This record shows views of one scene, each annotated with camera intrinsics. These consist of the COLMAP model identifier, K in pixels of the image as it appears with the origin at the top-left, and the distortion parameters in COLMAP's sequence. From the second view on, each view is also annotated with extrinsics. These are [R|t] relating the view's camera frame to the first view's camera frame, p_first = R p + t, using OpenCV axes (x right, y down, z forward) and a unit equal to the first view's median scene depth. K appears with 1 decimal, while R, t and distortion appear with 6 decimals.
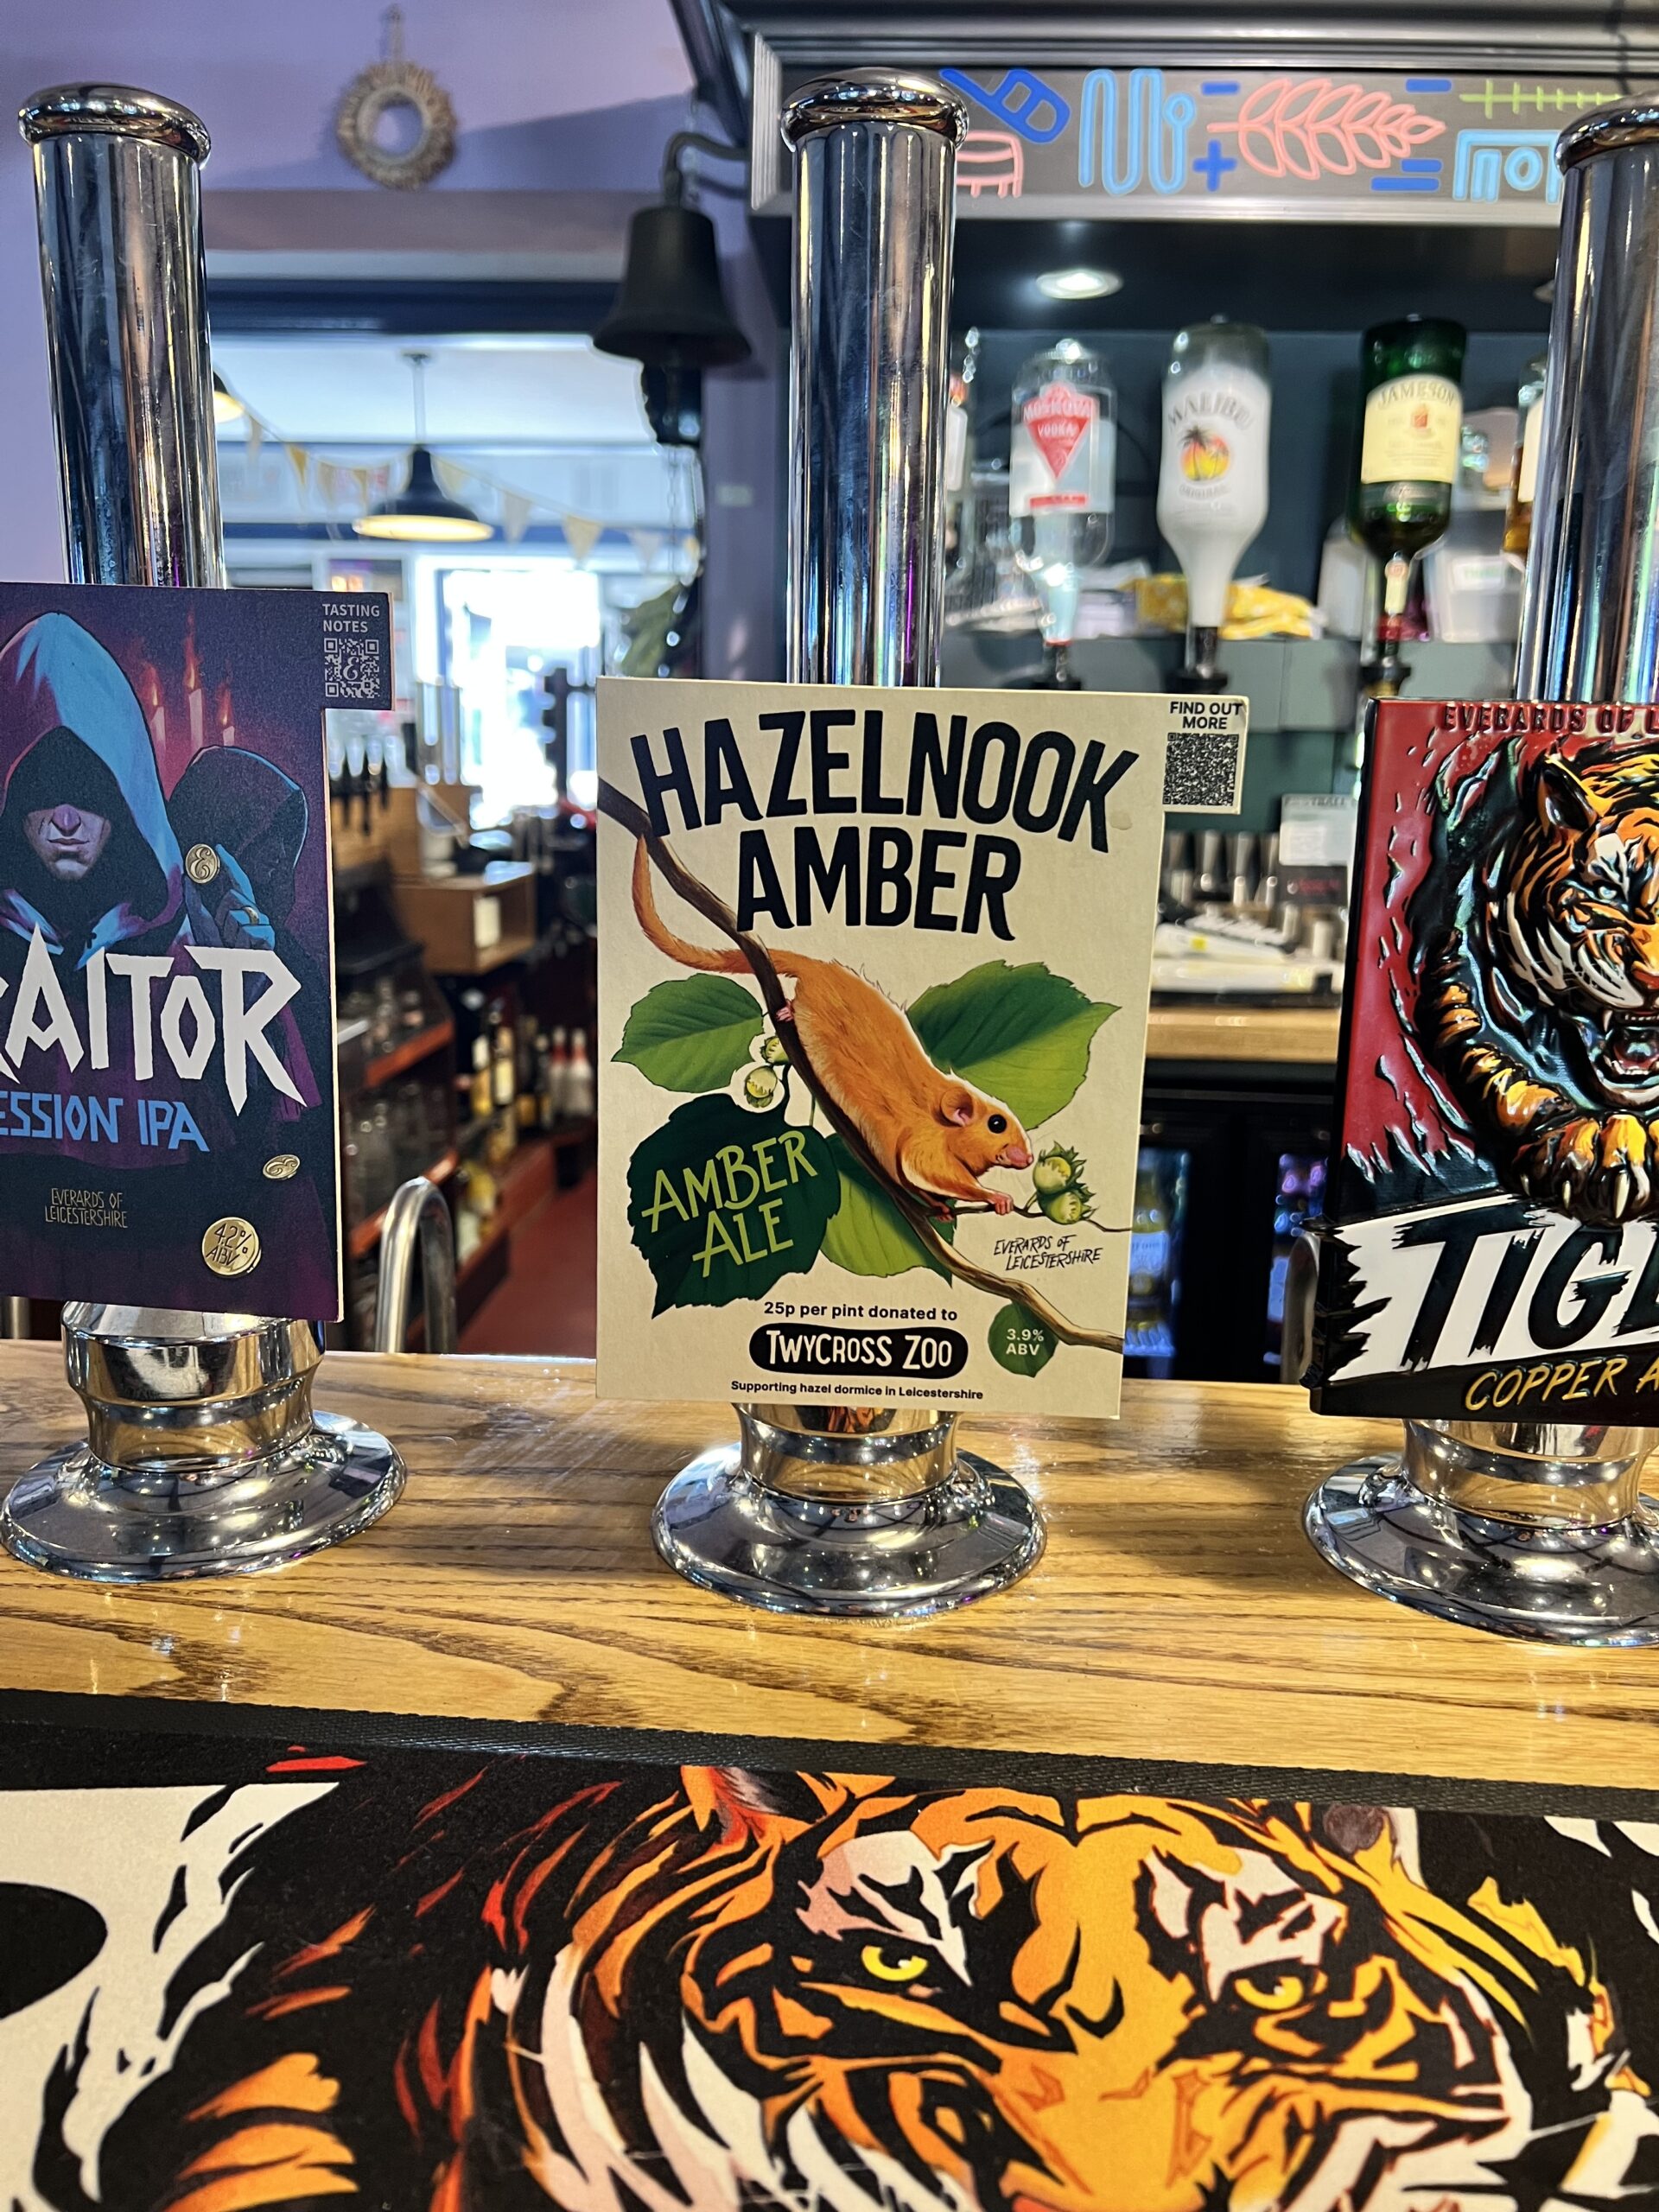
lens RADIAL K [[1675.5, 0, 829.5], [0, 1675.5, 1106.0], [0, 0, 1]] dist [-0.002332, -0.013806]
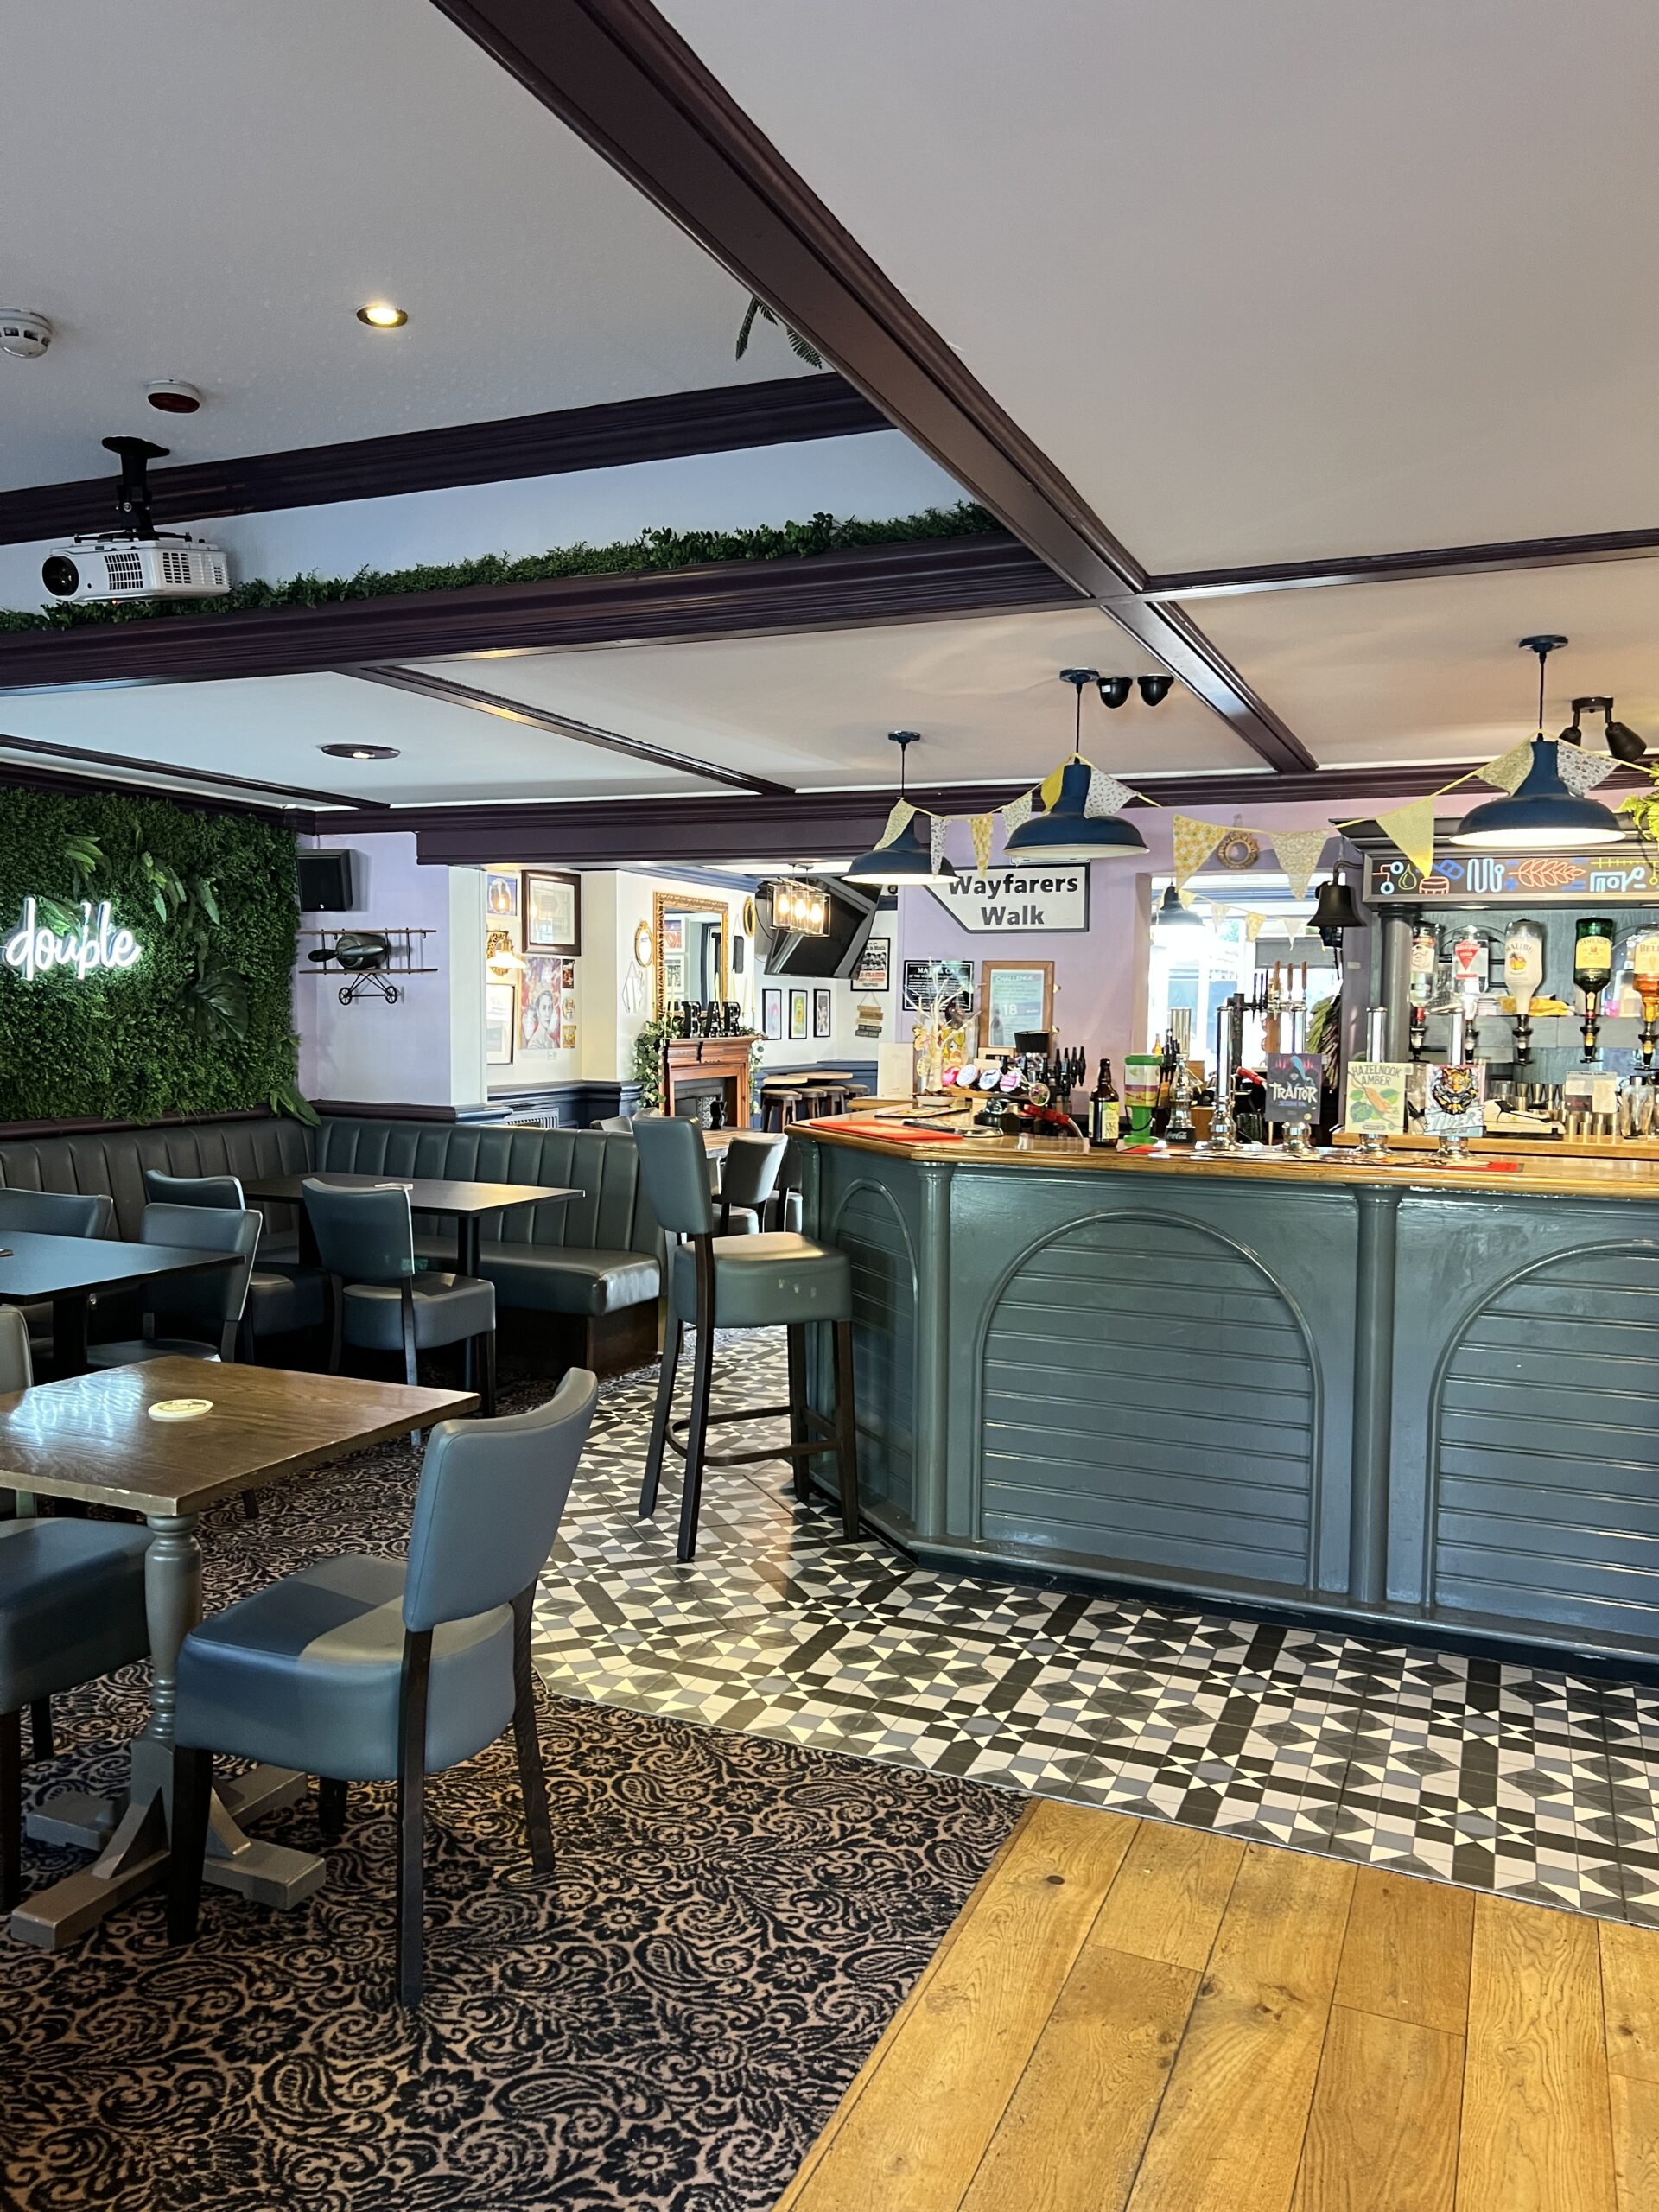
lens RADIAL K [[1649.6, 0, 811.9], [0, 1649.6, 1095.4], [0, 0, 1]] dist [0.111881, -0.211945]
pose [[0.938156, 0.011825, -0.346012, 0.074757], [-0.067484, 0.986492, -0.149260, 0.402969], [0.339573, 0.163380, 0.926281, -2.265336]]
